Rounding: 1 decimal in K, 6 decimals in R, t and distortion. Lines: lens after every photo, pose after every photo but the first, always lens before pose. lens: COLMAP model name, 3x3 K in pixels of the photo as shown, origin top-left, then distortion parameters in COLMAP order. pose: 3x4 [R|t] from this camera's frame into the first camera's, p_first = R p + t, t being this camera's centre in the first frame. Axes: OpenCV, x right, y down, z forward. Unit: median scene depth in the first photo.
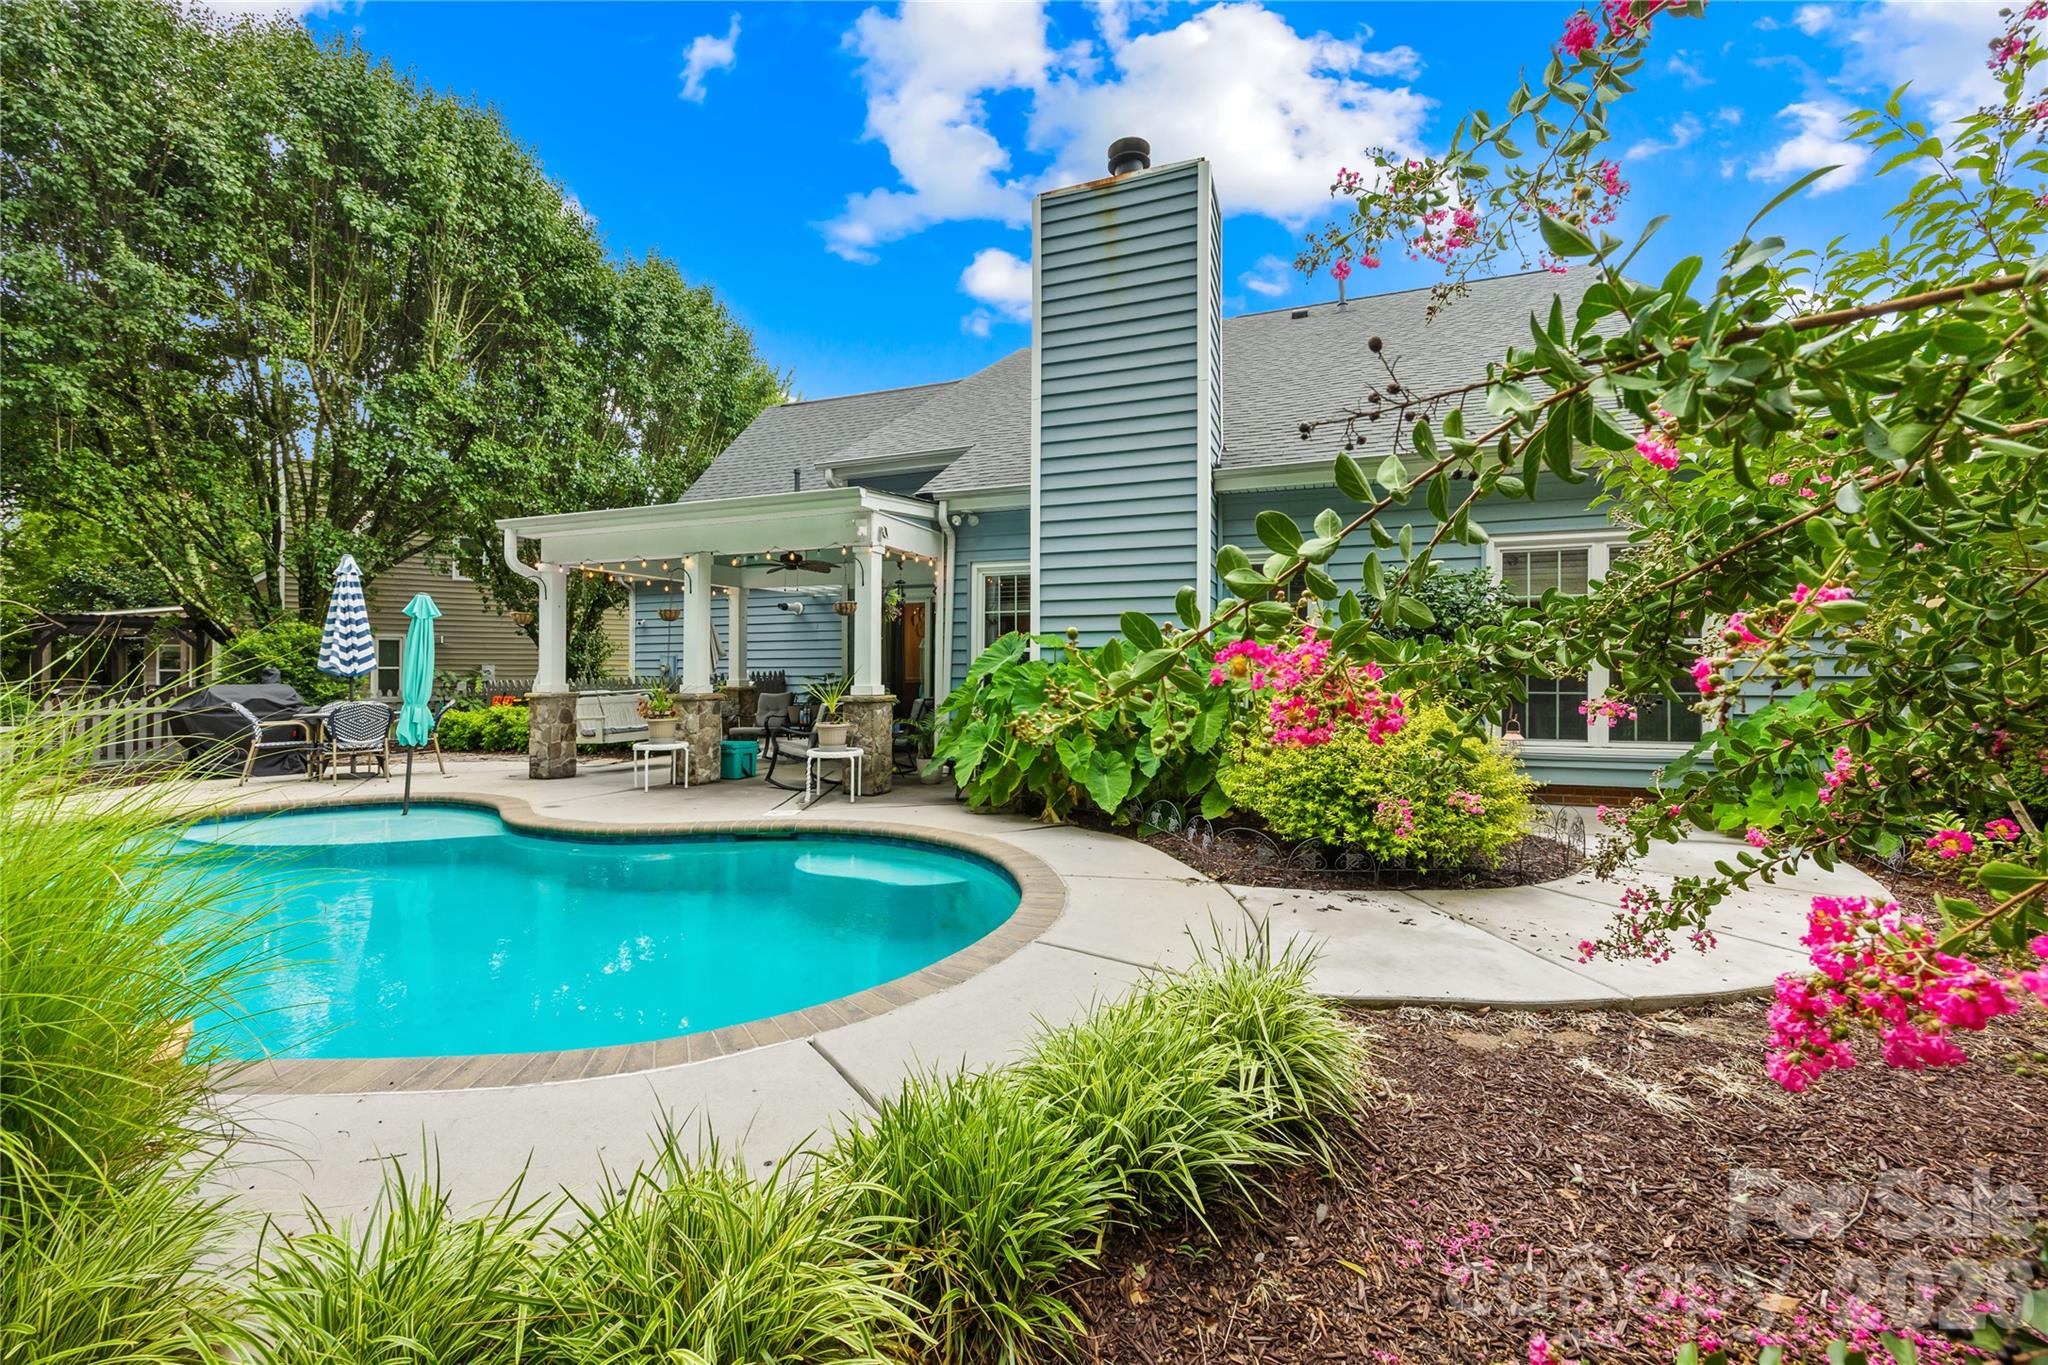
lens RADIAL K [[810.0, 0, 1050.1], [0, 810.0, 675.4], [0, 0, 1]] dist [0.000277, -0.000158]
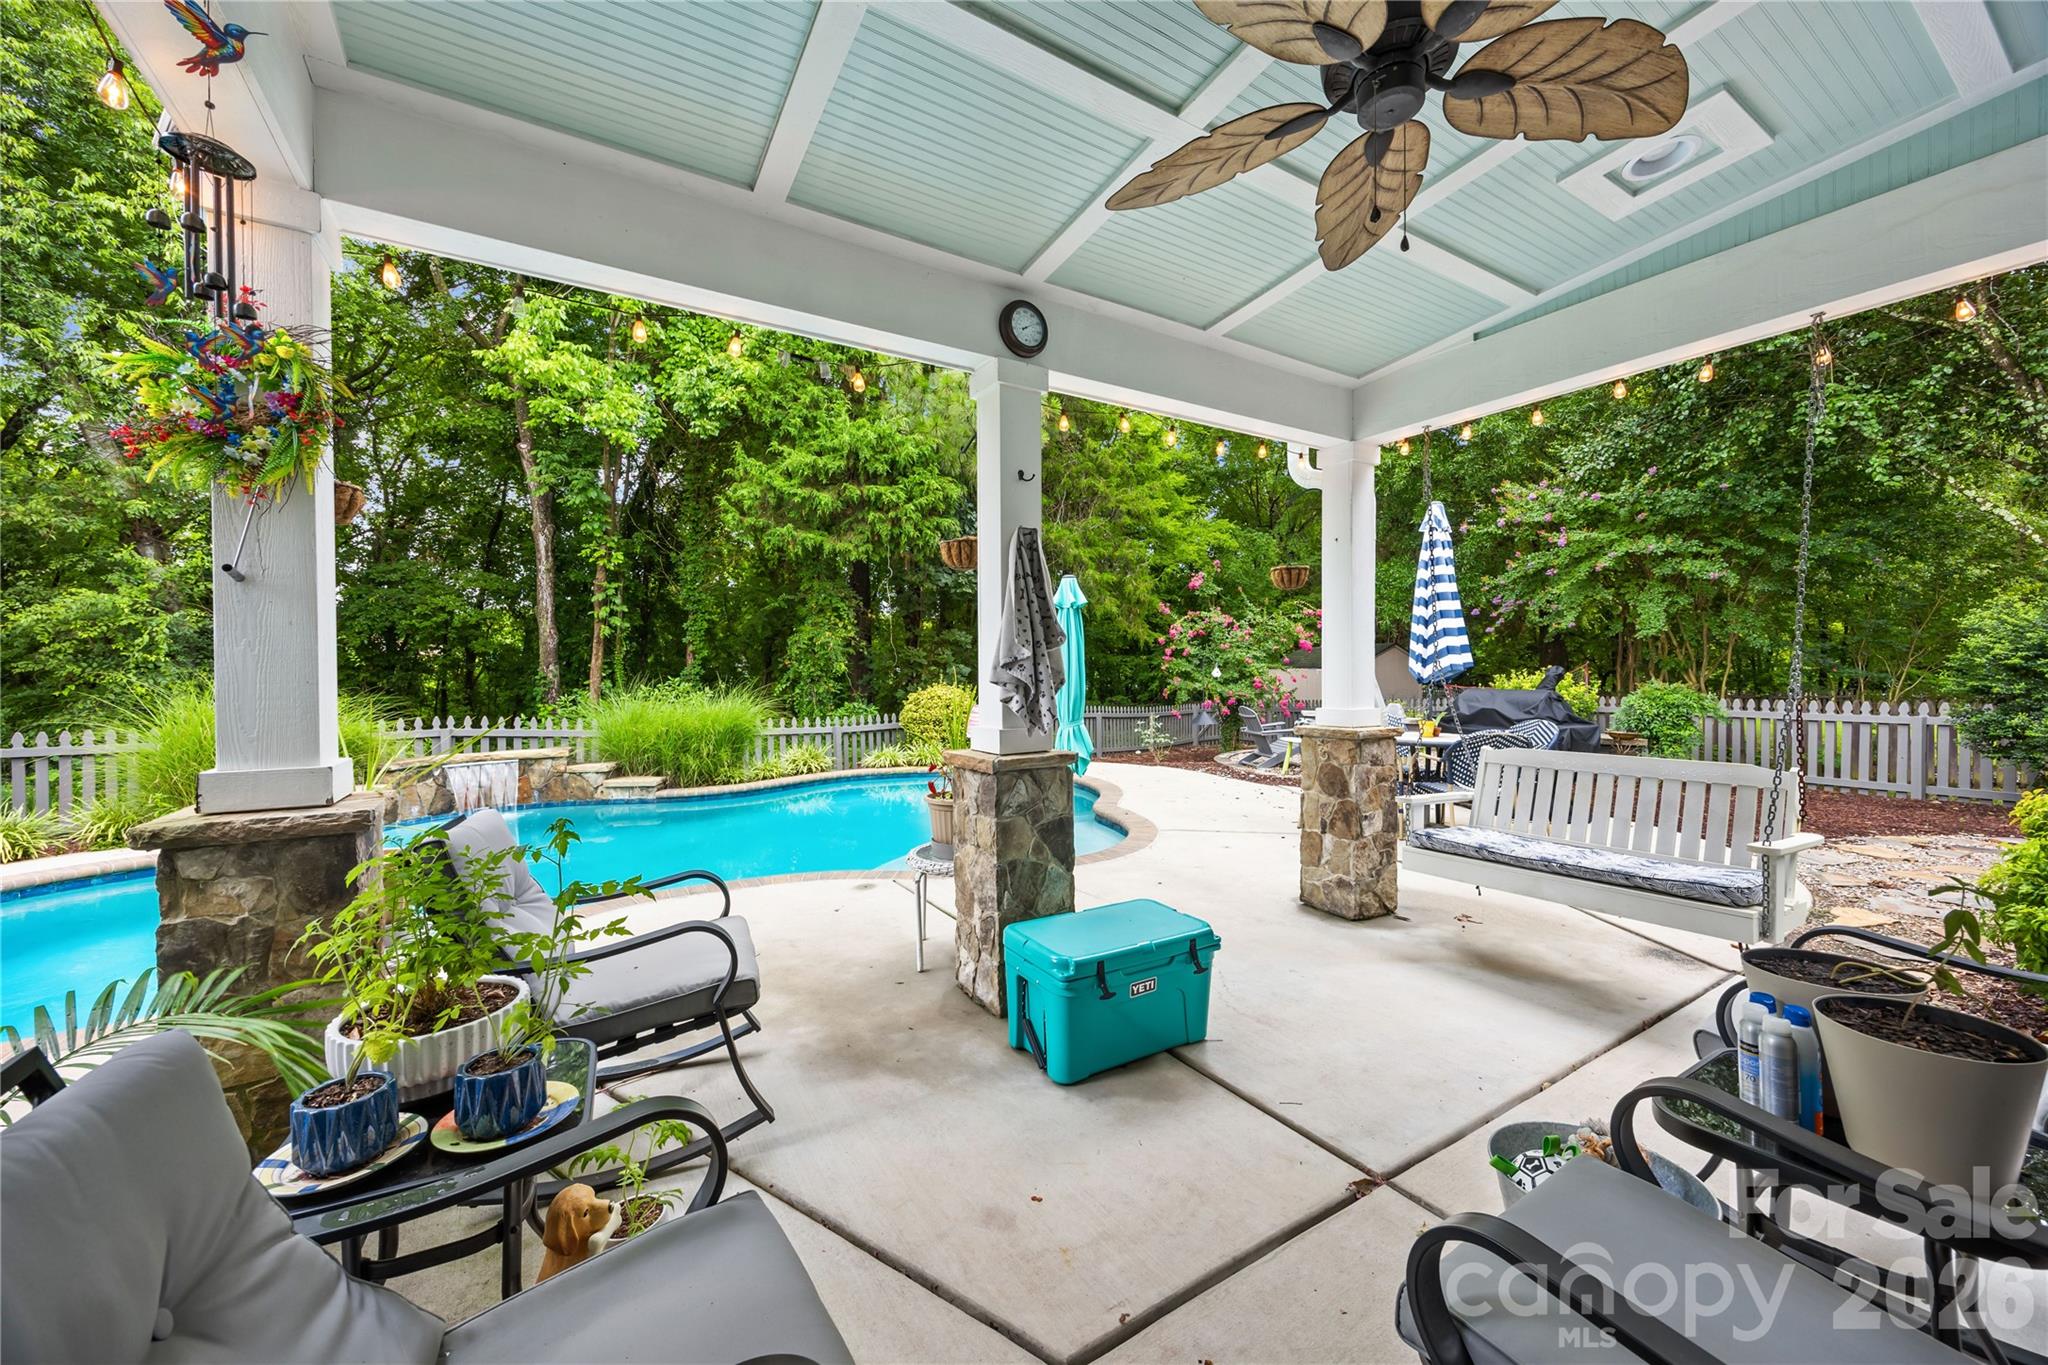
lens RADIAL K [[782.8, 0, 1025.1], [0, 782.8, 676.1], [0, 0, 1]] dist [0.000969, 0.000084]
pose [[-0.618042, 0.014150, -0.786018, -0.134488], [0.006274, 0.999895, 0.013067, -0.014356], [0.786120, 0.003144, -0.618065, 1.146350]]
